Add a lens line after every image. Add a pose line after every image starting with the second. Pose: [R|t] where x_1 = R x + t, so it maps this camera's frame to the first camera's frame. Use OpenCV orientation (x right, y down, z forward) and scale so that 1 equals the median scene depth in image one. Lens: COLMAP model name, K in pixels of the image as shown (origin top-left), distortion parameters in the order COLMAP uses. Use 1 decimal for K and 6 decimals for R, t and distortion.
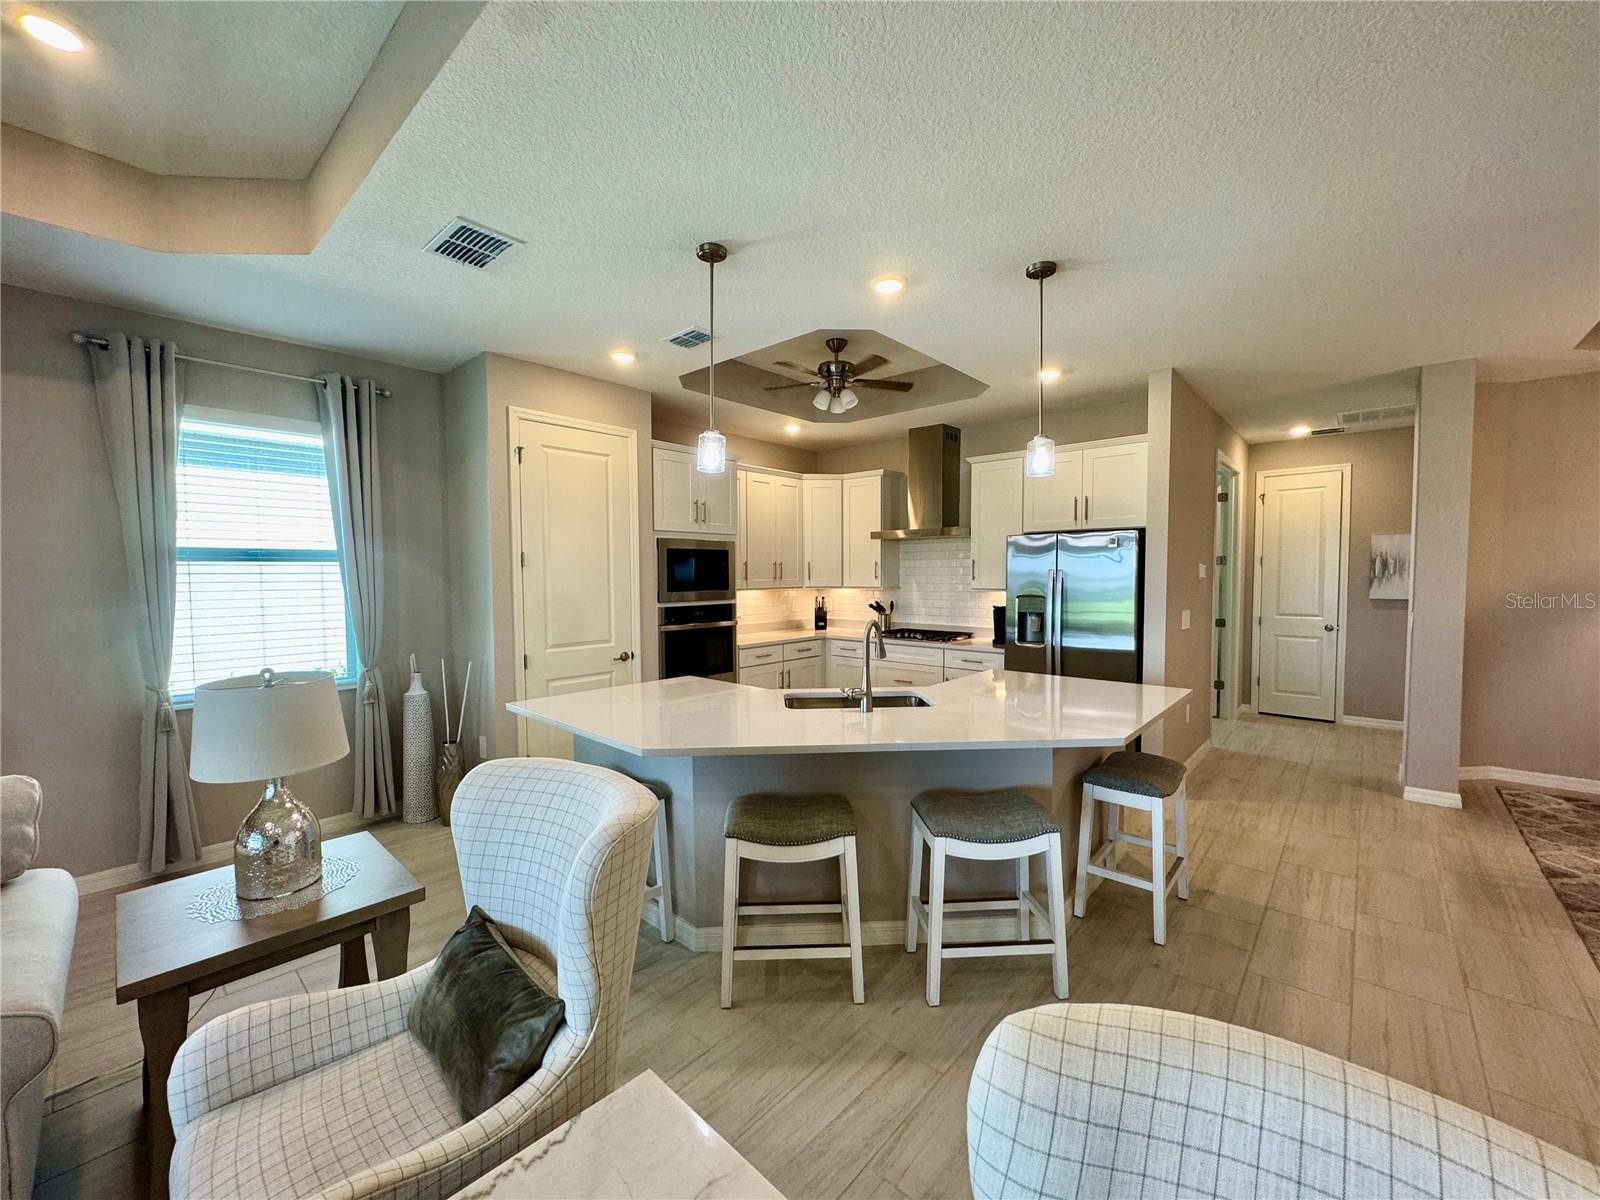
lens RADIAL K [[637.3, 0, 797.0], [0, 637.3, 598.0], [0, 0, 1]] dist [-0.000372, 0.000222]
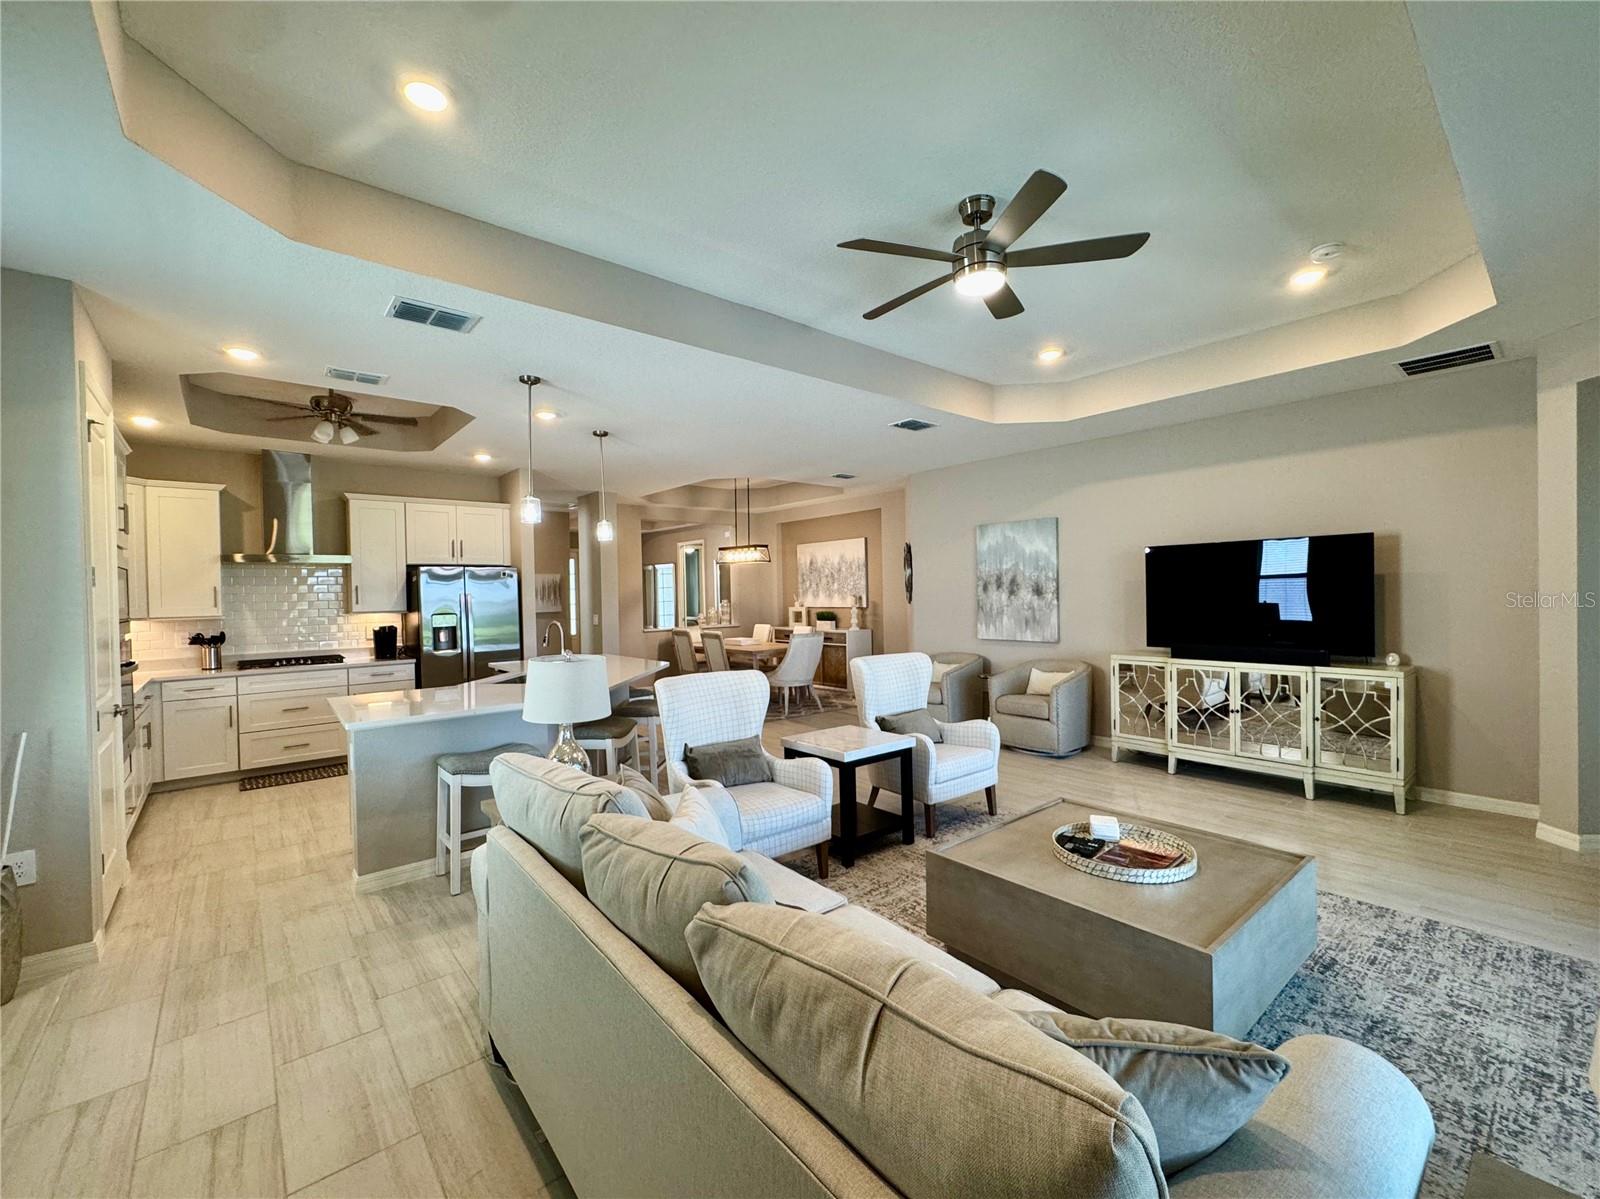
lens RADIAL K [[662.7, 0, 806.3], [0, 662.7, 596.1], [0, 0, 1]] dist [0.000535, 0.000055]
pose [[0.130510, -0.007425, 0.991419, -0.737738], [0.060475, 0.998170, -0.000486, 0.005519], [-0.989601, 0.060019, 0.130720, 0.077783]]
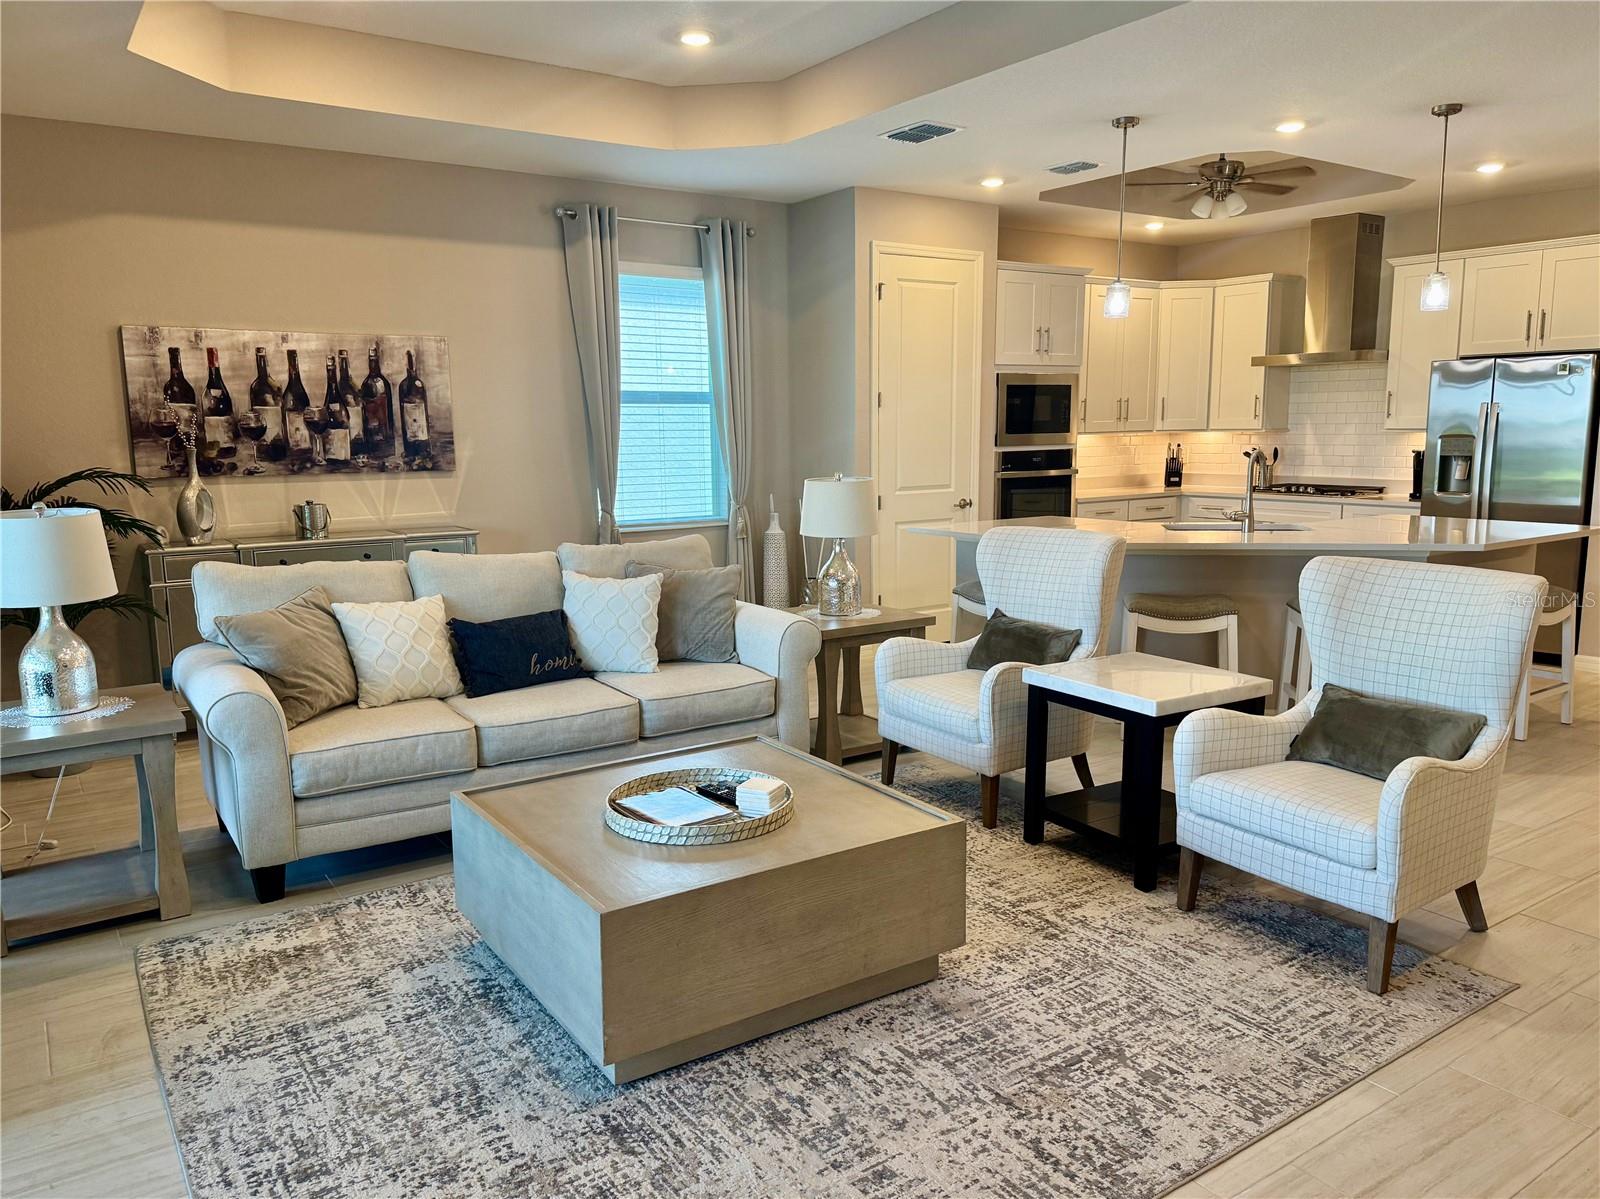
lens RADIAL K [[1165.4, 0, 800.0], [0, 1165.4, 599.5], [0, 0, 1]] dist [0.076144, -0.110187]
pose [[0.972823, 0.030008, -0.229598, -0.086217], [-0.004270, 0.993723, 0.111784, 0.034074], [0.231511, -0.107766, 0.966845, -0.582669]]
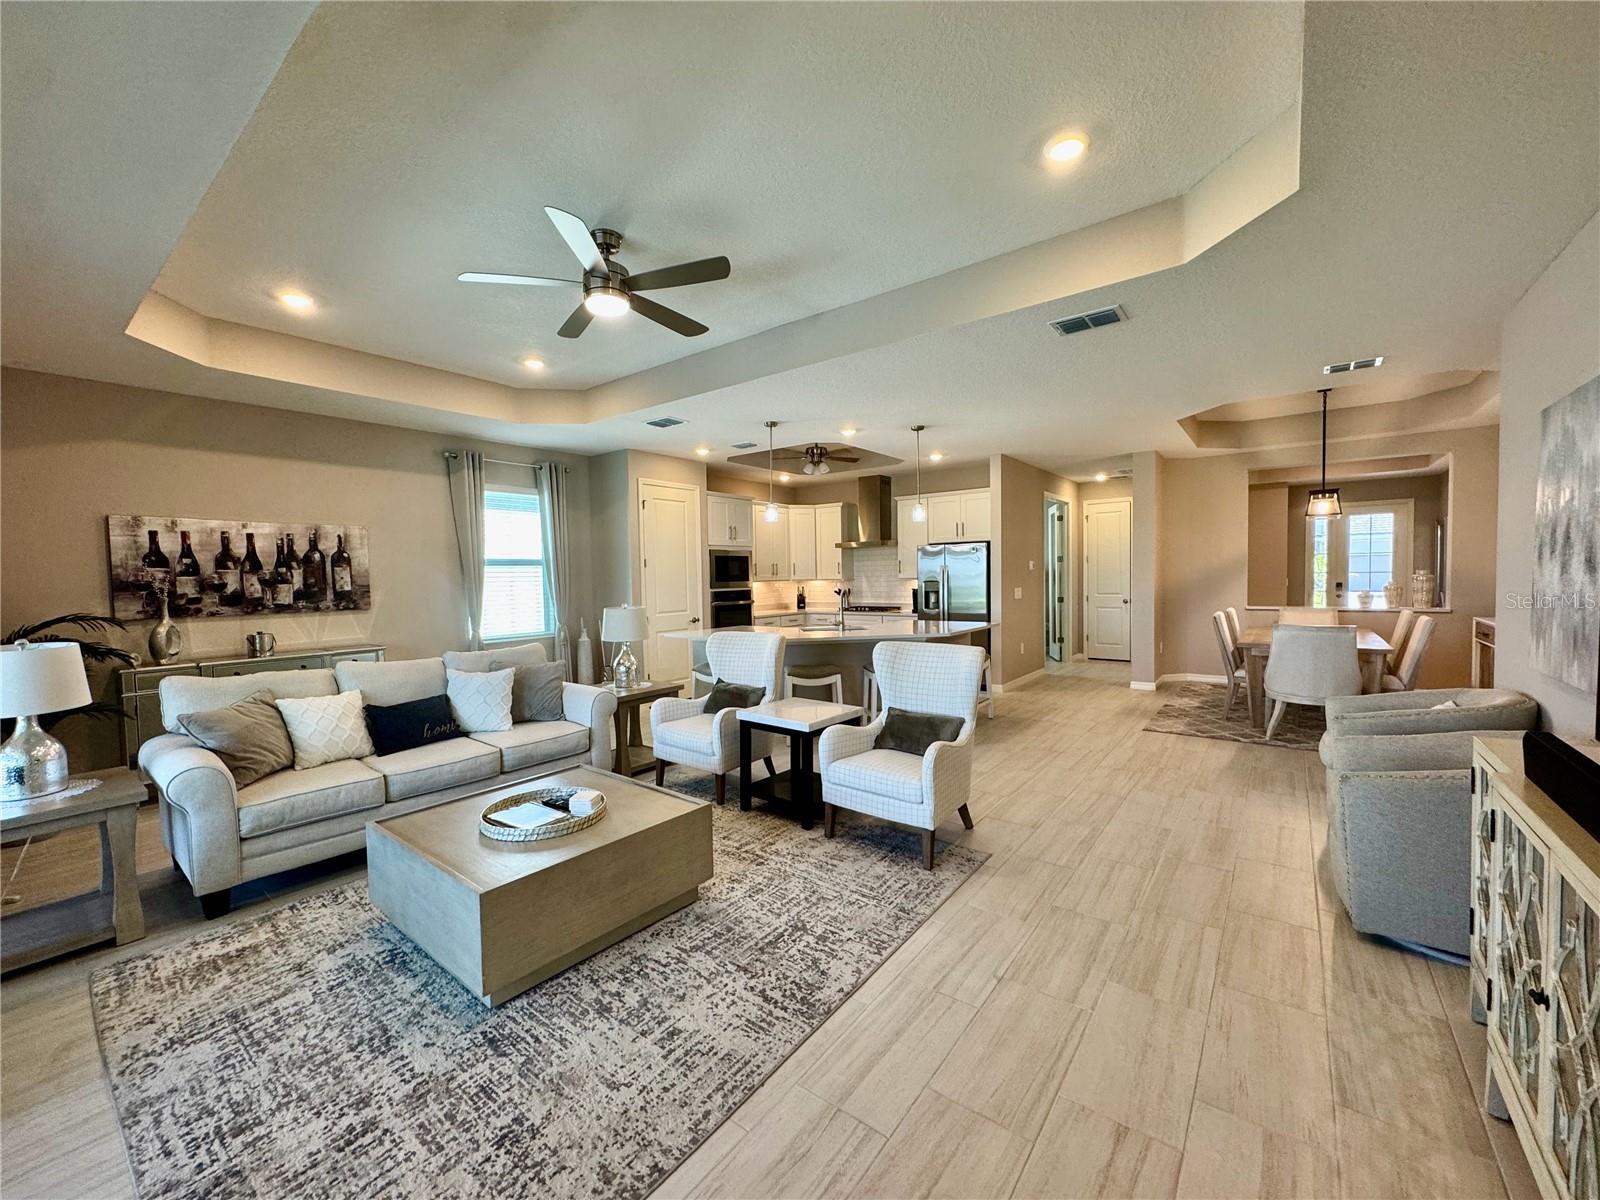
lens RADIAL K [[637.3, 0, 797.0], [0, 637.3, 598.0], [0, 0, 1]] dist [-0.000372, 0.000222]
pose [[0.997073, -0.016151, 0.074728, -0.100131], [0.016510, 0.999855, -0.004196, 0.035989], [-0.074650, 0.005417, 0.997195, -0.565483]]
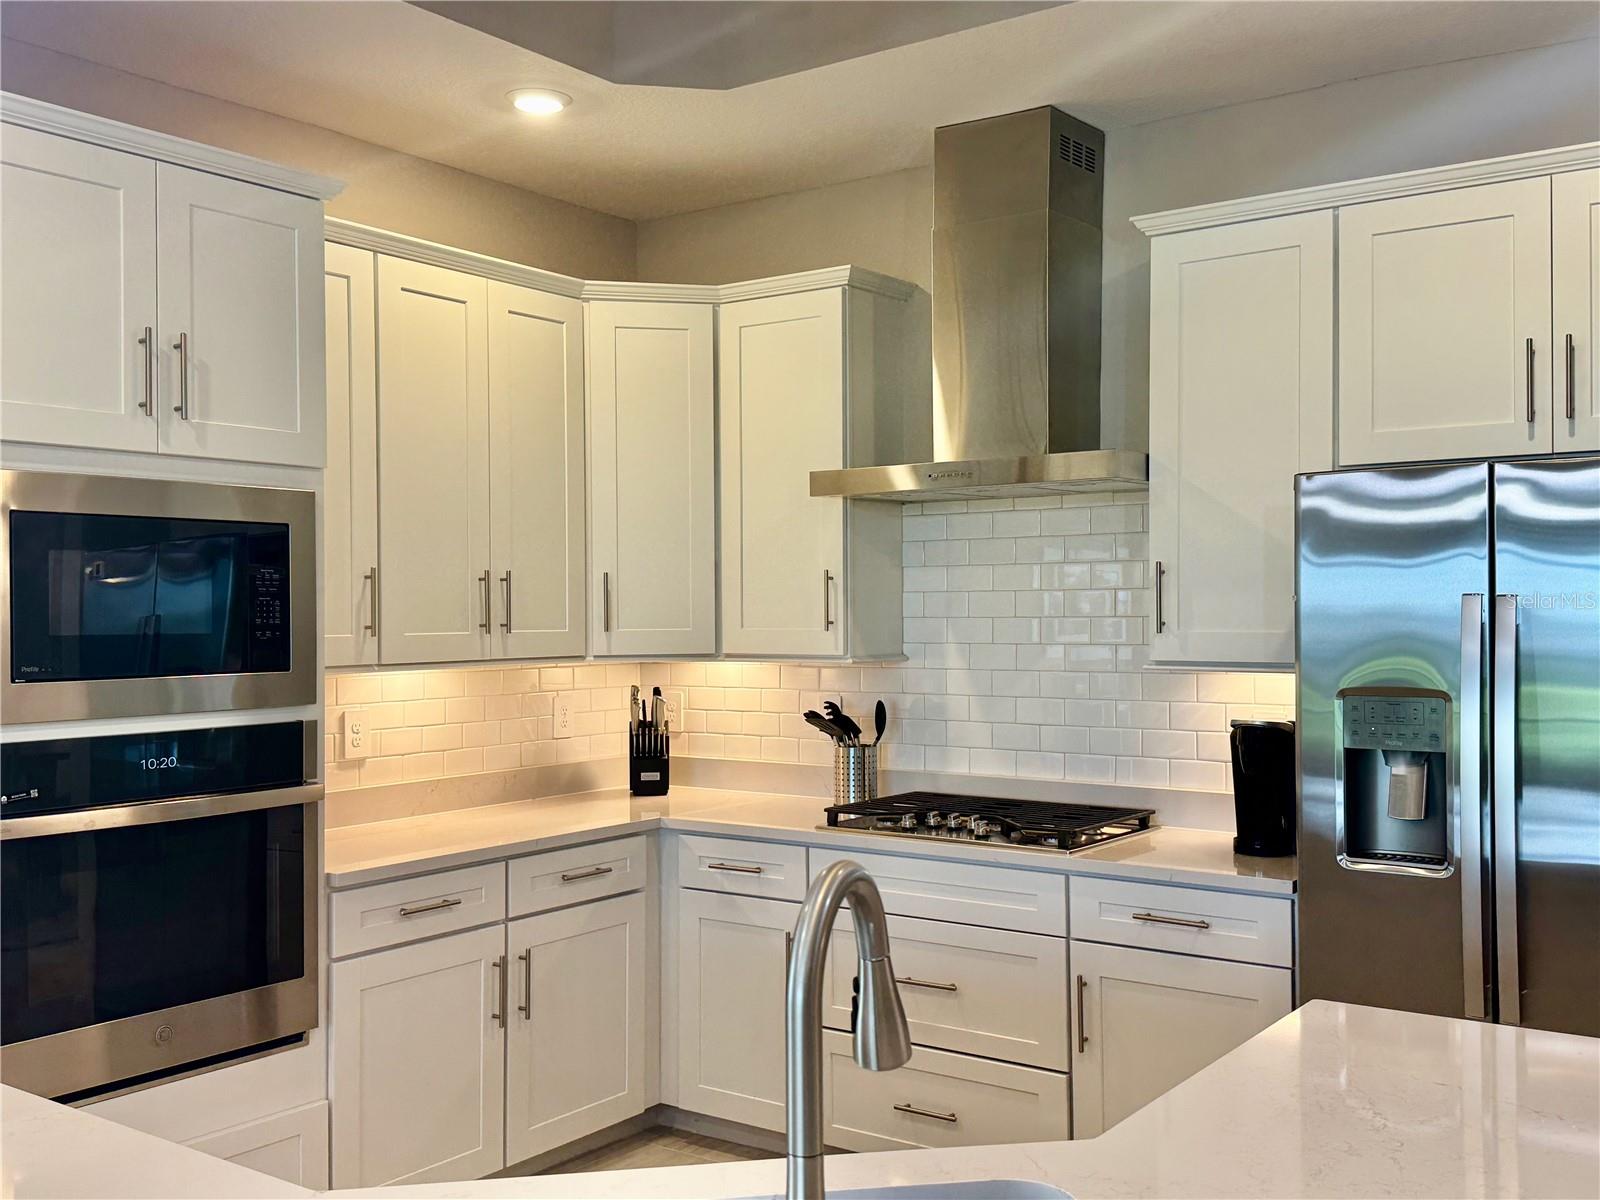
lens RADIAL K [[1577.0, 0, 800.0], [0, 1577.0, 600.0], [0, 0, 1]] dist [0.205383, -0.429149]
pose [[0.993657, 0.000067, 0.112455, 0.029160], [0.005305, 0.998859, -0.047471, -0.008895], [-0.112330, 0.047766, 0.992522, 0.282351]]
